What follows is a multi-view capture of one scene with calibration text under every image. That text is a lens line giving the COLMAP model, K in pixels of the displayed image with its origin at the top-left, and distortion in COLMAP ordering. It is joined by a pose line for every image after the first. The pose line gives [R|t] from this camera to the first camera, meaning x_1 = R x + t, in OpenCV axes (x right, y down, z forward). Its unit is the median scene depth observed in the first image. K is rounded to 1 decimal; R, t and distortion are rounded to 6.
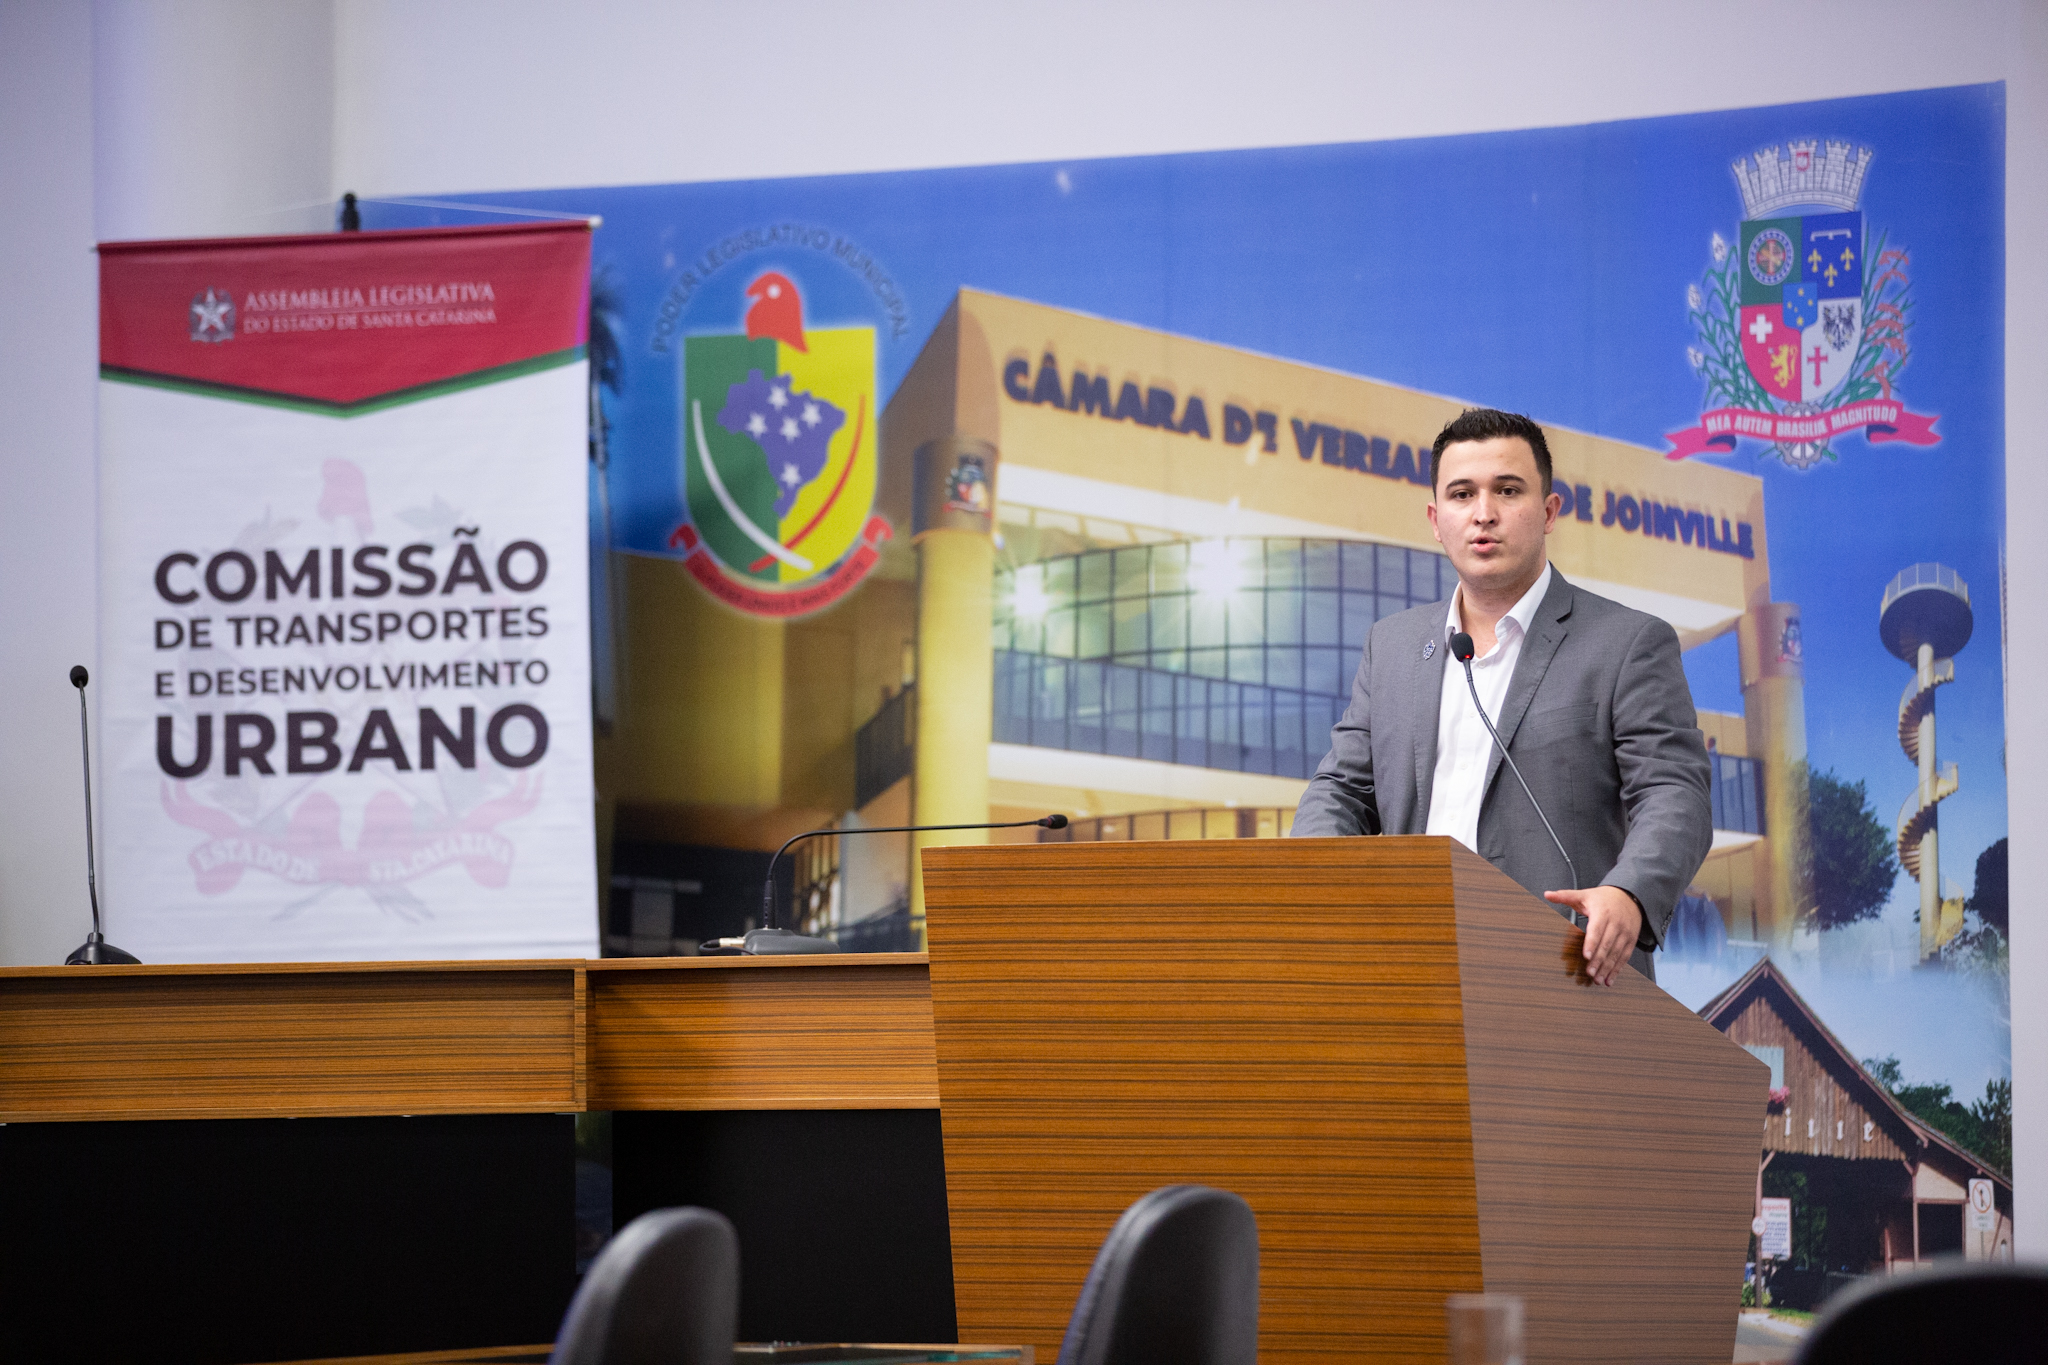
lens RADIAL K [[8891.8, 0, 942.1], [0, 8891.8, 679.7], [0, 0, 1]] dist [0.254365, 15.859136]
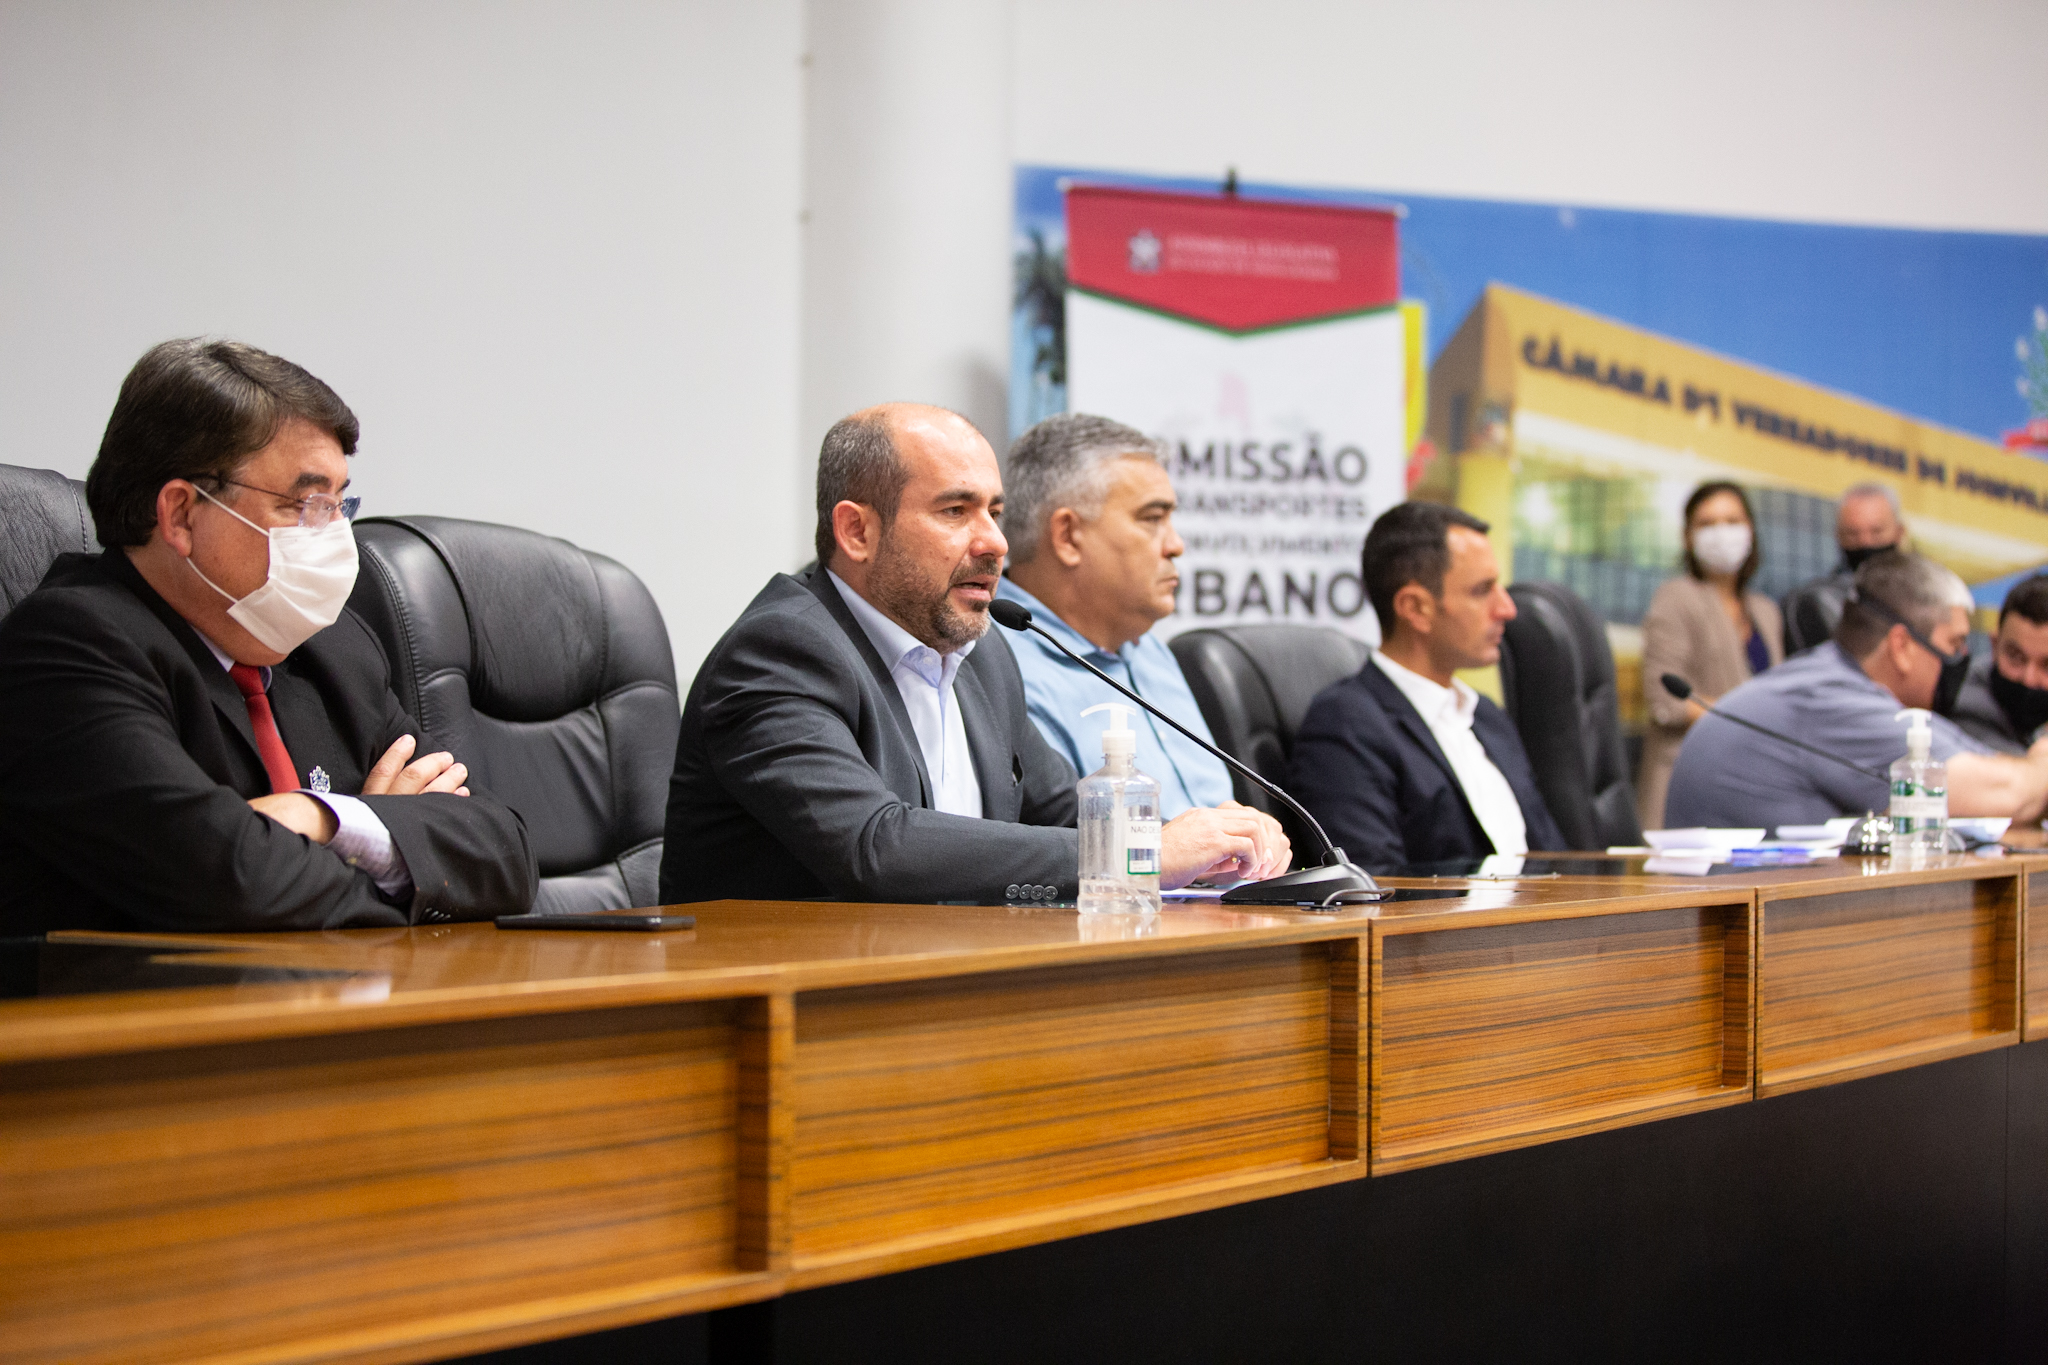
lens RADIAL K [[4274.8, 0, 898.8], [0, 4274.8, 687.1], [0, 0, 1]] dist [-0.314481, 0.125132]
pose [[0.647898, 0.017115, 0.761534, -0.568124], [-0.046276, 0.998785, 0.016923, 0.012336], [-0.760320, -0.046205, 0.647903, 0.641905]]
